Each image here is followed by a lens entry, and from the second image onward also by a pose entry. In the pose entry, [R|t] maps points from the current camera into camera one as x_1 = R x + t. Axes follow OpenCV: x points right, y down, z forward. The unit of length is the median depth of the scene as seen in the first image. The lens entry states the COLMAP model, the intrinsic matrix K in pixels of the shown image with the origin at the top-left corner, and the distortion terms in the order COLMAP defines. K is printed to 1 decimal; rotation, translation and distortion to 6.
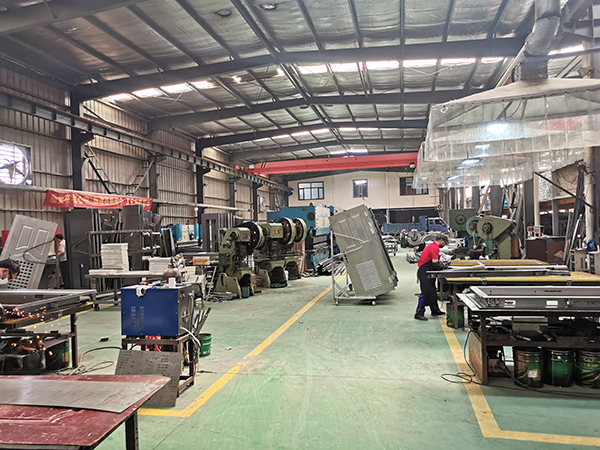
lens RADIAL K [[468.4, 0, 301.6], [0, 468.4, 222.4], [0, 0, 1]] dist [0.058086, -0.040765]
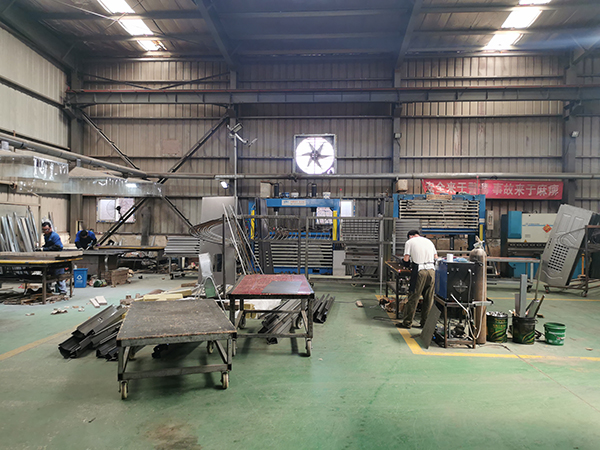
lens RADIAL K [[468.4, 0, 301.6], [0, 468.4, 225.9], [0, 0, 1]] dist [0.058086, -0.040765]
pose [[0.150589, 0.032040, -0.988077, 0.243239], [-0.003623, 0.999486, 0.031857, 0.000493], [0.988590, -0.001217, 0.150628, 0.112374]]
